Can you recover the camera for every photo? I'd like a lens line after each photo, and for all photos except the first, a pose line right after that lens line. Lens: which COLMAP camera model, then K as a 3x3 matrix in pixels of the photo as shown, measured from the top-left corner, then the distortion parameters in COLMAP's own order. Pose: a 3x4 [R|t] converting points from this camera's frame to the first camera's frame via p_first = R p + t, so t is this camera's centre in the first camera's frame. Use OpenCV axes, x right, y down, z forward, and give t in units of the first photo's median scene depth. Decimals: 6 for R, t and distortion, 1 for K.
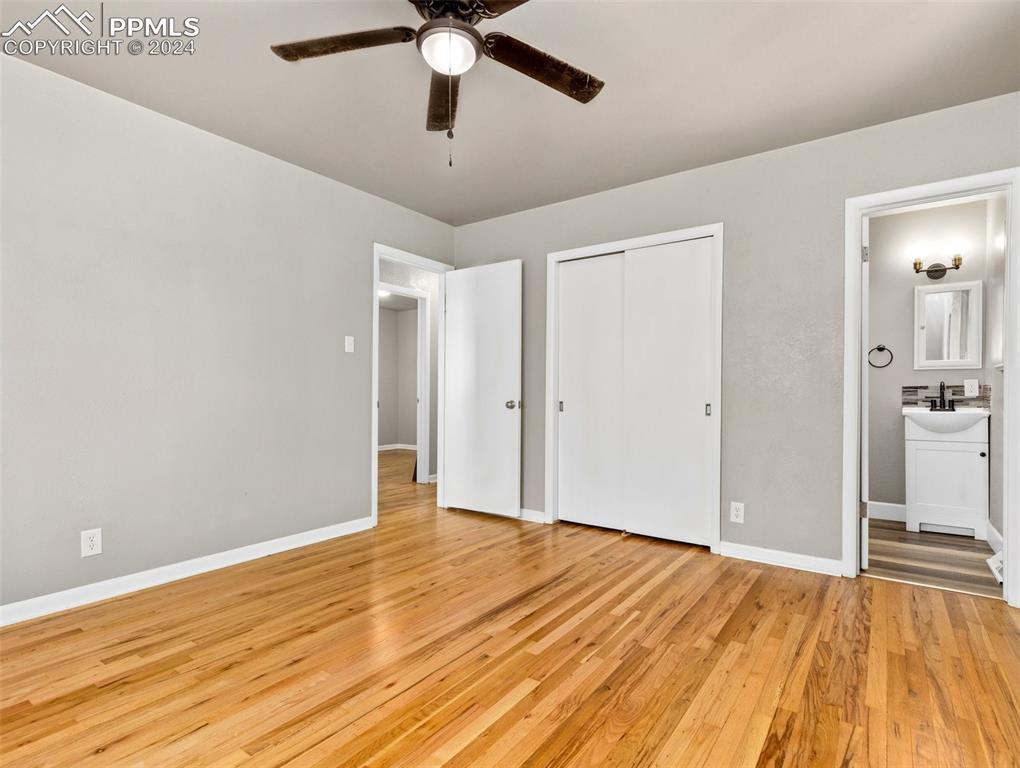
lens RADIAL K [[521.7, 0, 511.0], [0, 521.7, 393.1], [0, 0, 1]] dist [0.007193, 0.000197]
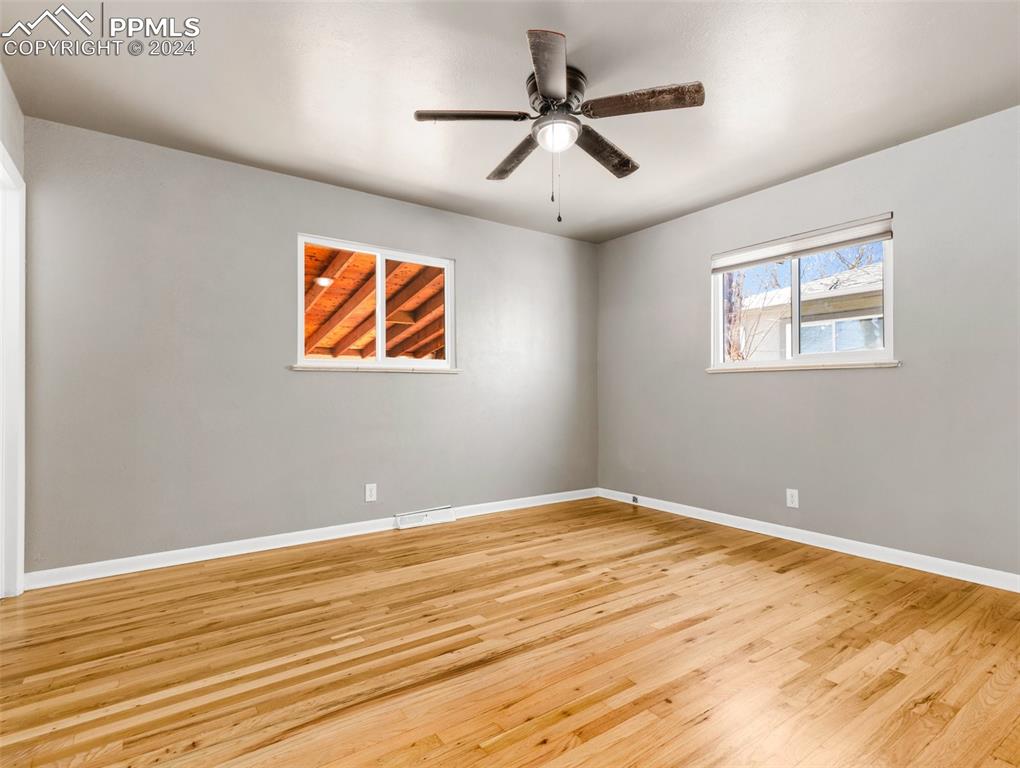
lens RADIAL K [[521.7, 0, 510.2], [0, 521.7, 389.7], [0, 0, 1]] dist [0.007193, 0.000197]
pose [[-0.942650, -0.000671, 0.333782, -0.358270], [-0.000651, 1.000000, 0.000171, -0.007823], [-0.333782, -0.000056, -0.942650, 1.826080]]
